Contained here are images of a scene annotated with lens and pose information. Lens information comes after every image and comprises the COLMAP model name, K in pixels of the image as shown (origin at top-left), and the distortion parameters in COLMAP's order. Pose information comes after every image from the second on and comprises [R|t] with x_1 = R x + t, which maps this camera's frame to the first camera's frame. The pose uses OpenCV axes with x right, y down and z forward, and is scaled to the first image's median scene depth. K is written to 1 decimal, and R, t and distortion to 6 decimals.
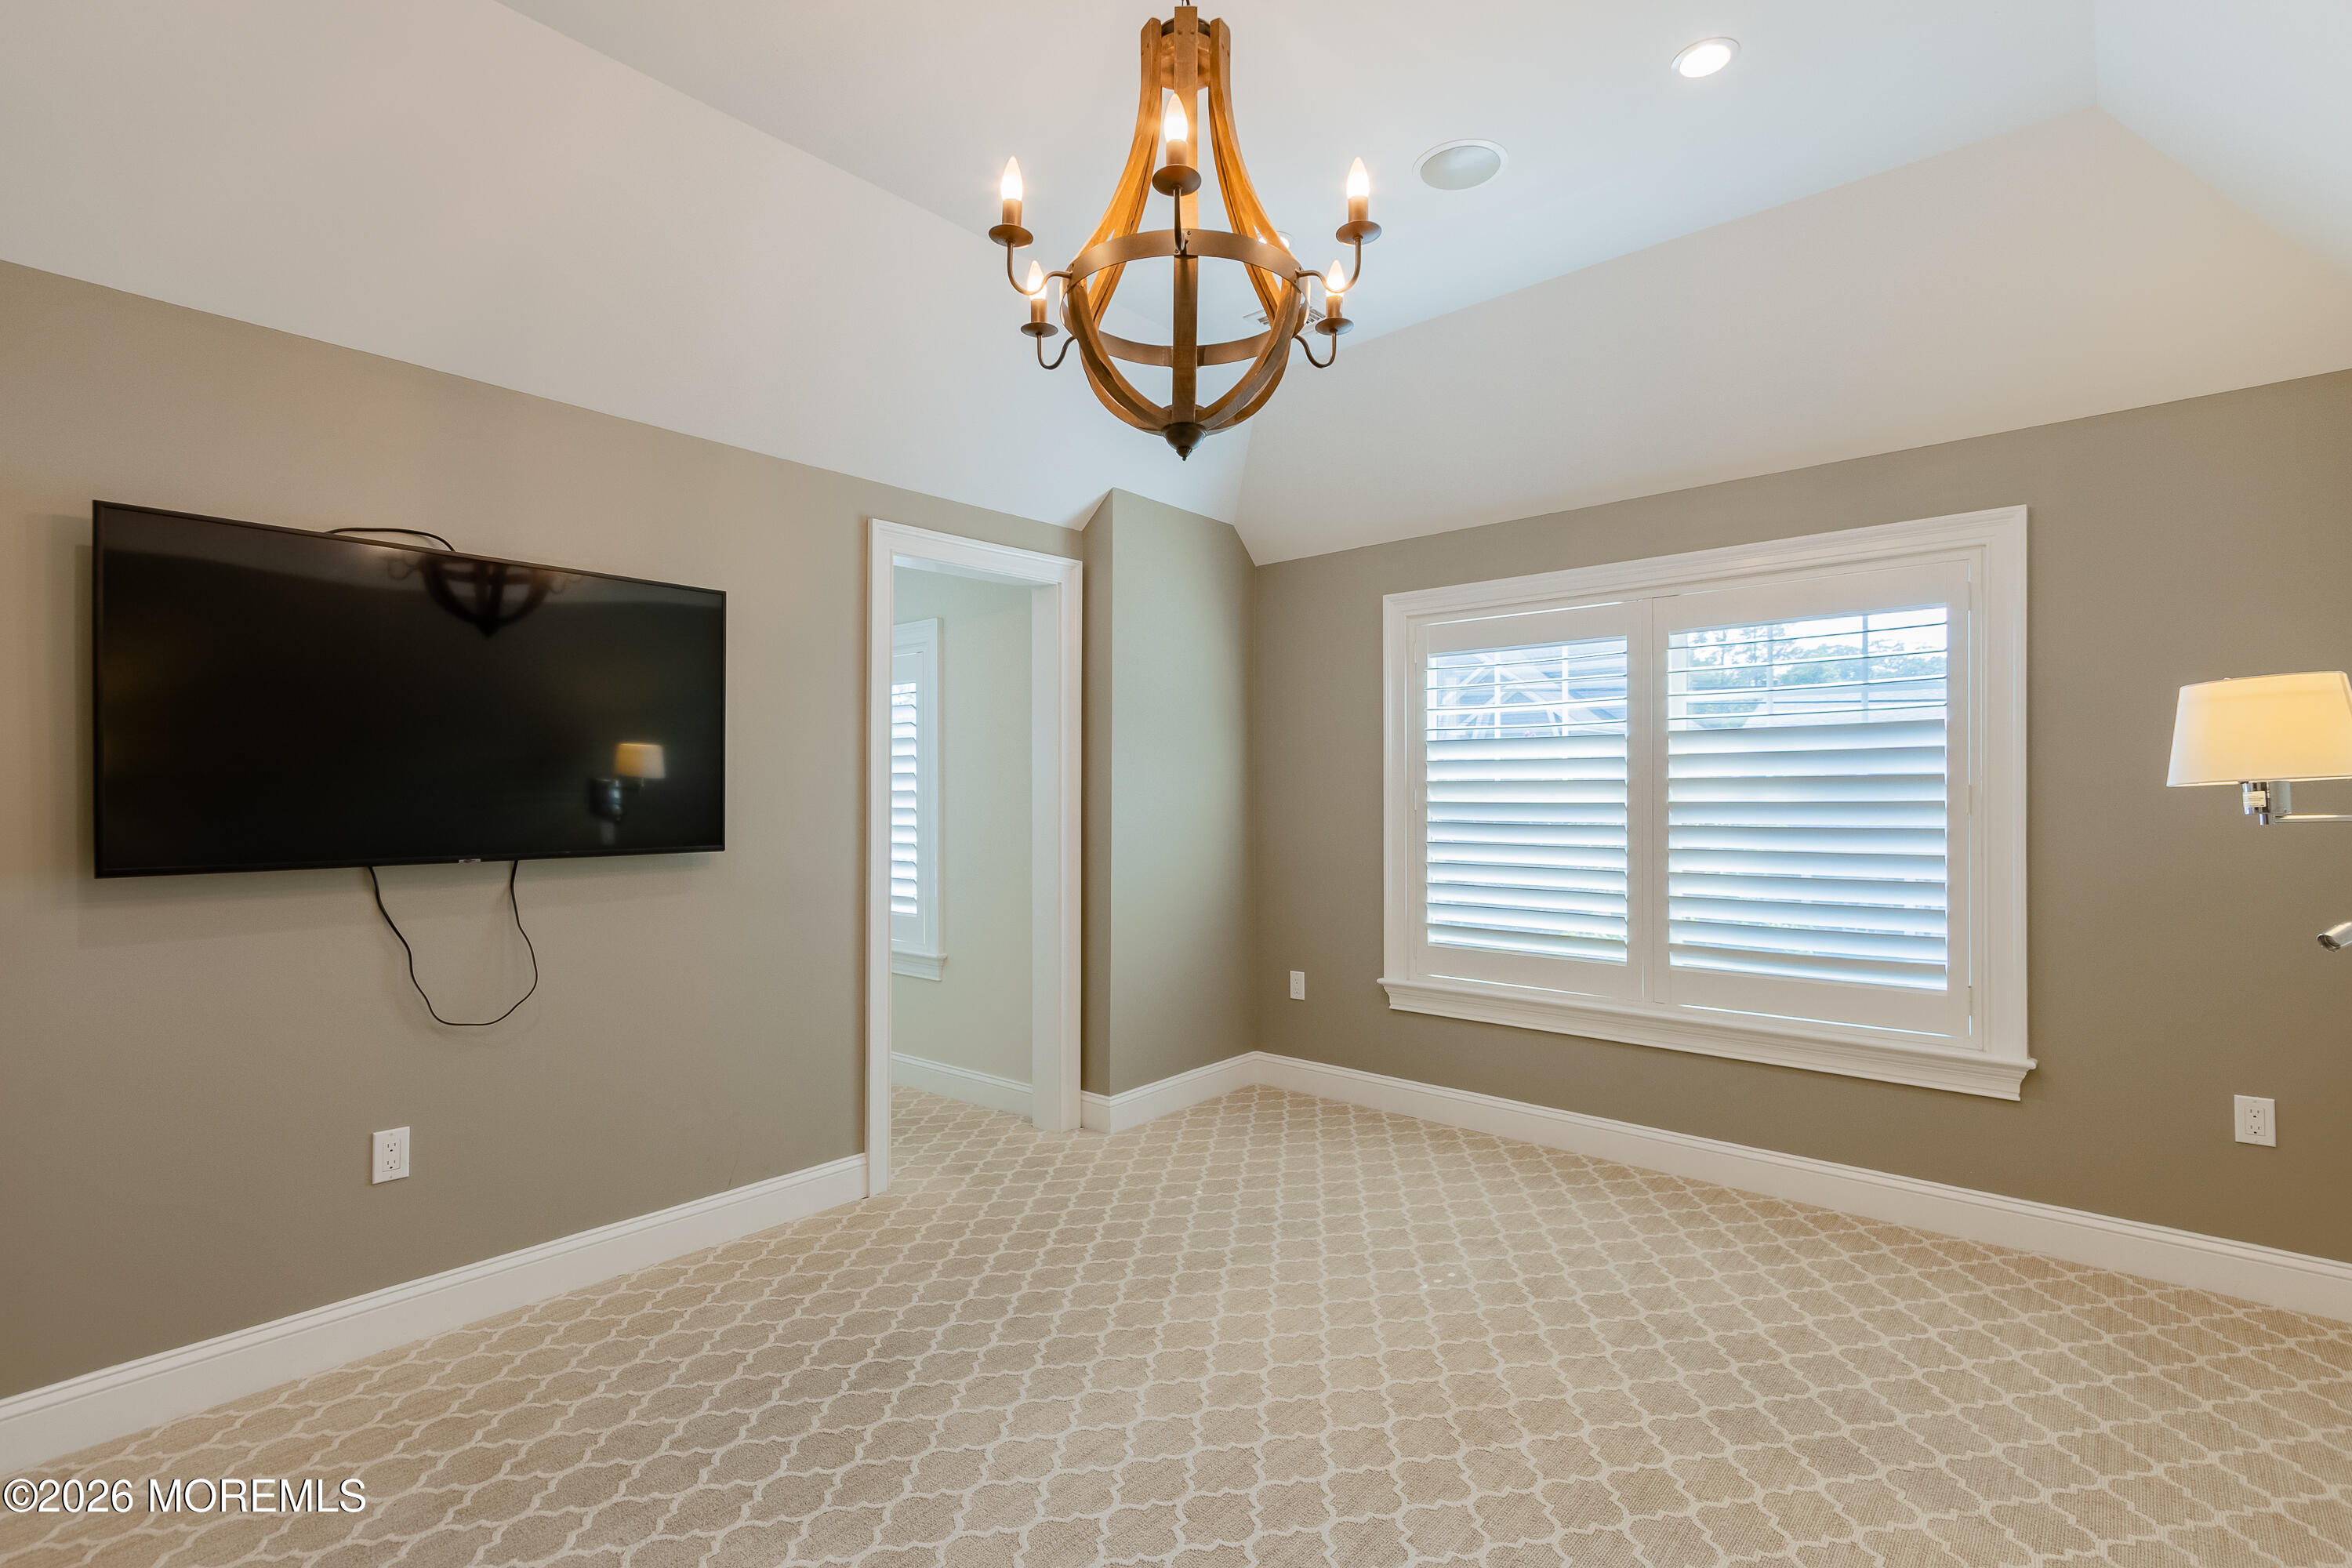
lens RADIAL K [[1073.9, 0, 1151.8], [0, 1073.9, 785.0], [0, 0, 1]] dist [0.003963, -0.001319]
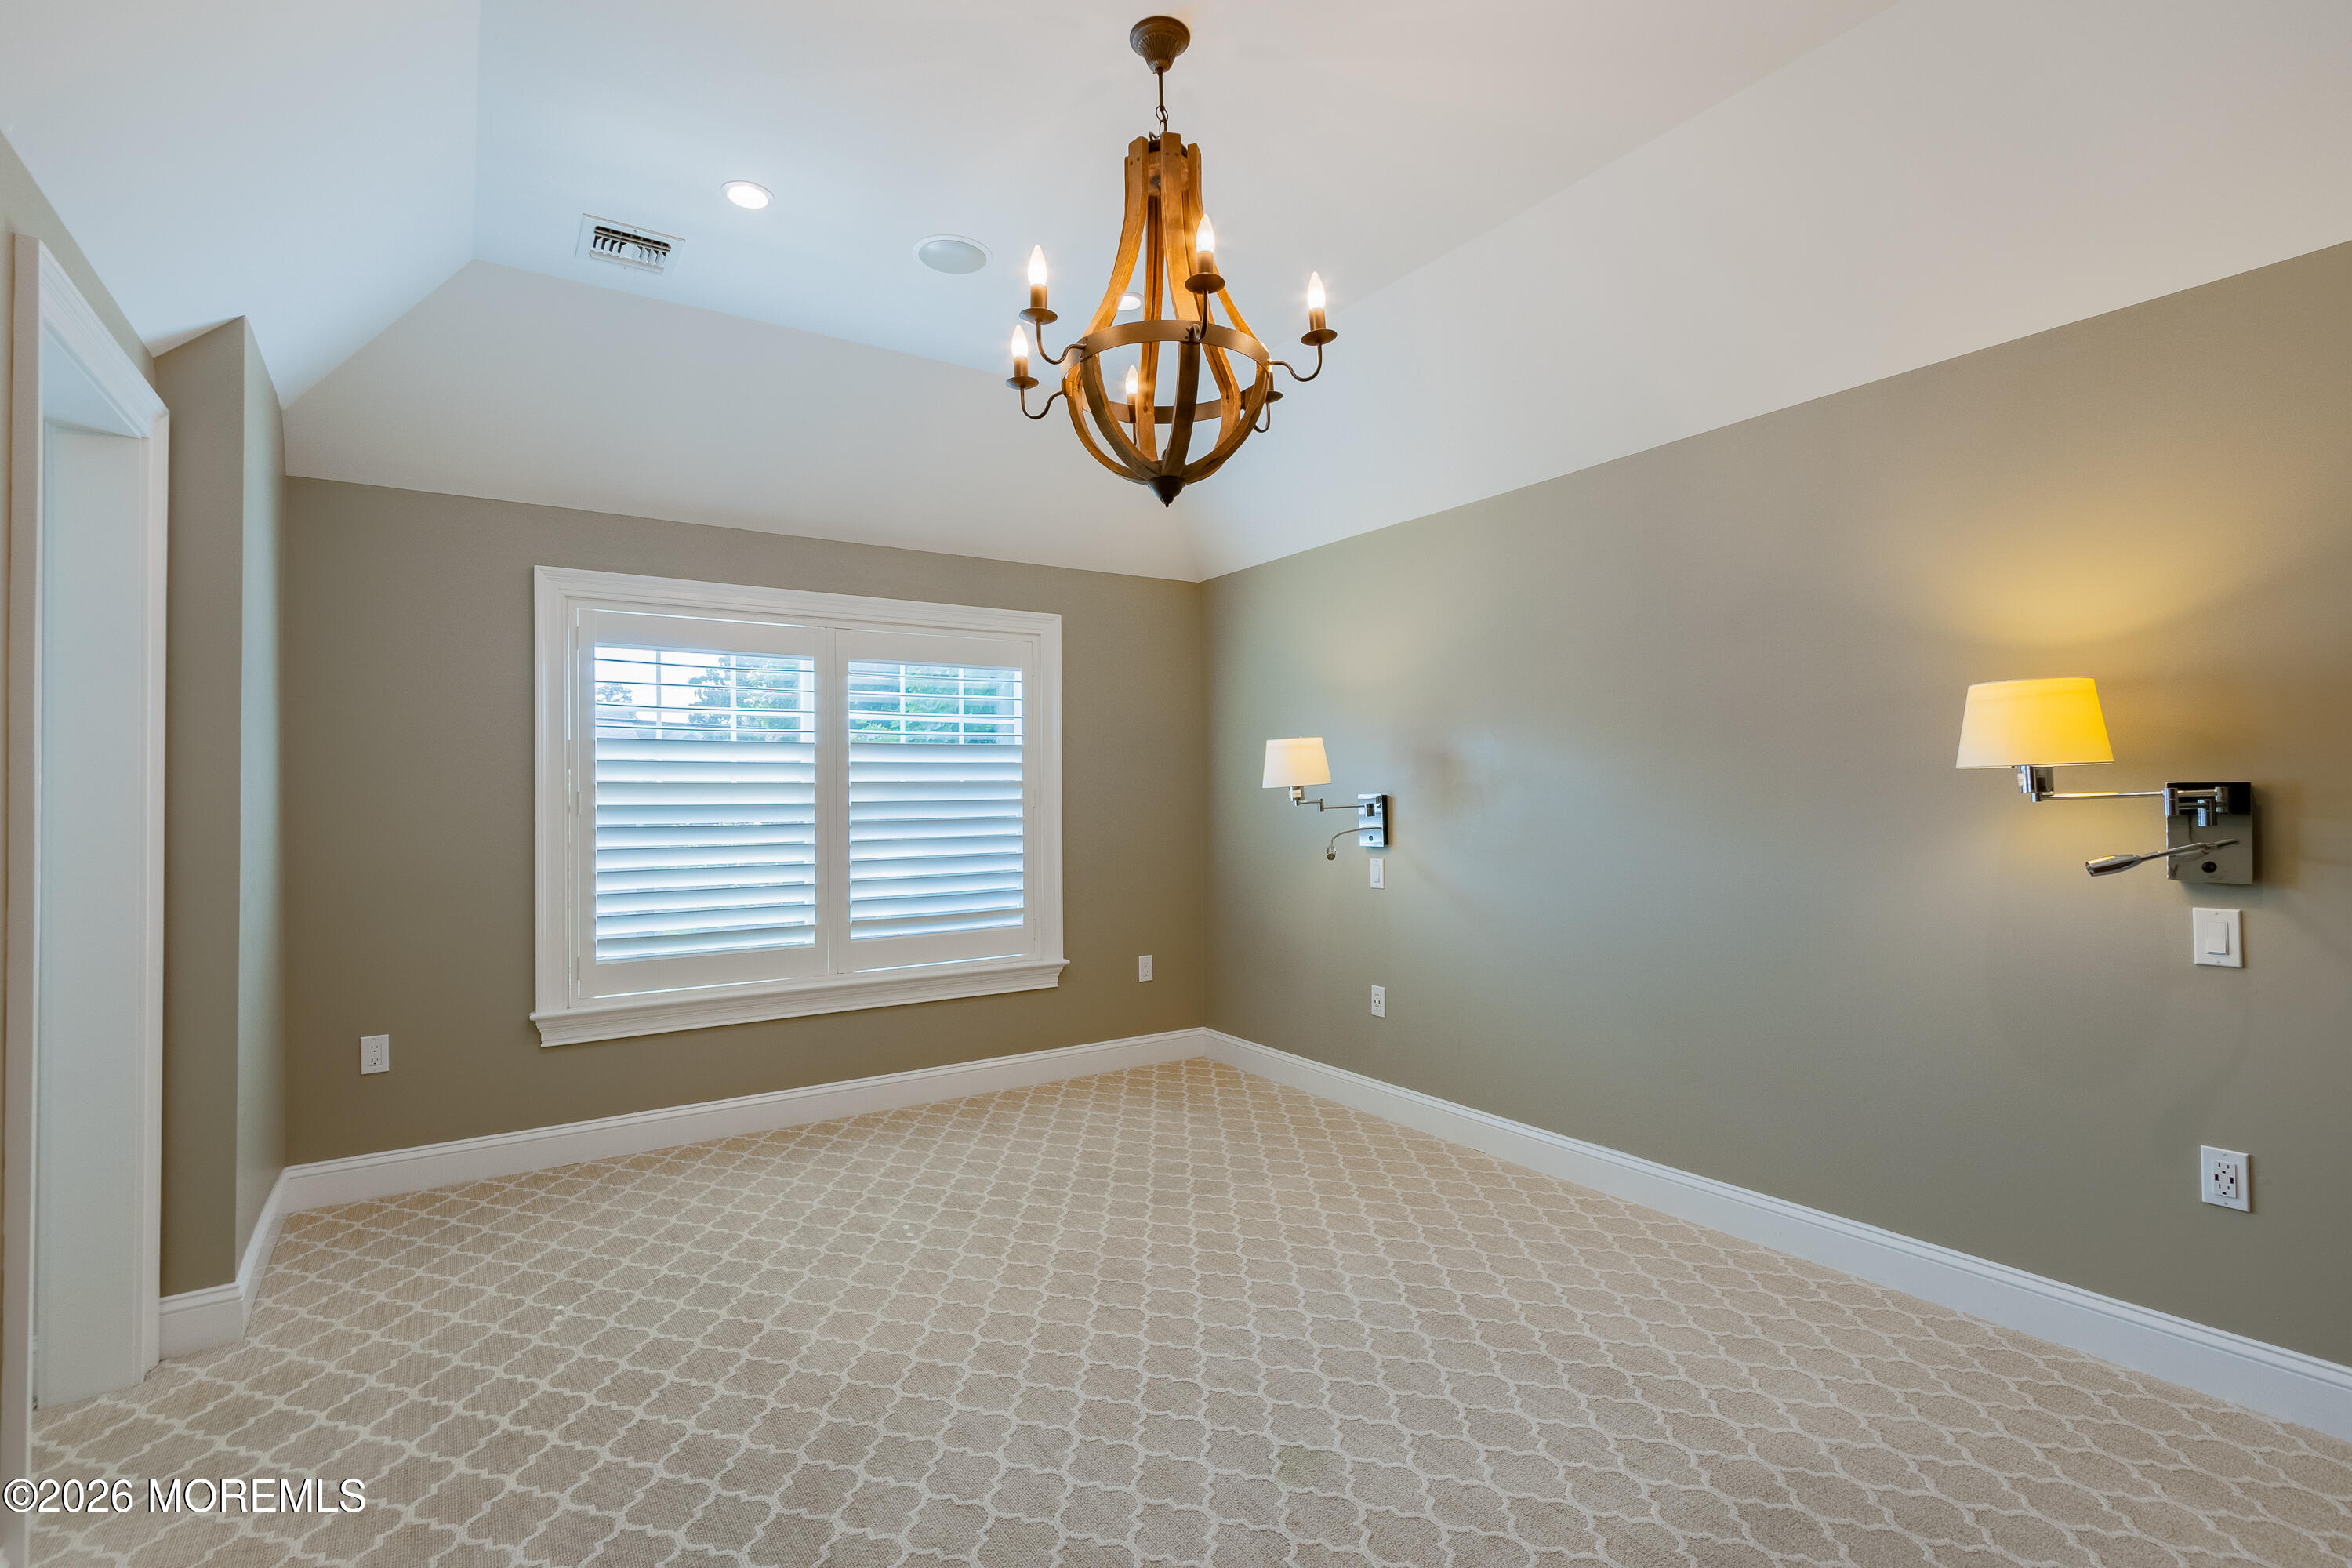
lens RADIAL K [[1073.9, 0, 1152.5], [0, 1073.9, 773.6], [0, 0, 1]] dist [0.003963, -0.001319]
pose [[0.268597, 0.016791, 0.963106, -0.618888], [-0.001106, 0.999853, -0.017124, 0.004611], [-0.963252, 0.003534, 0.268576, 0.387780]]
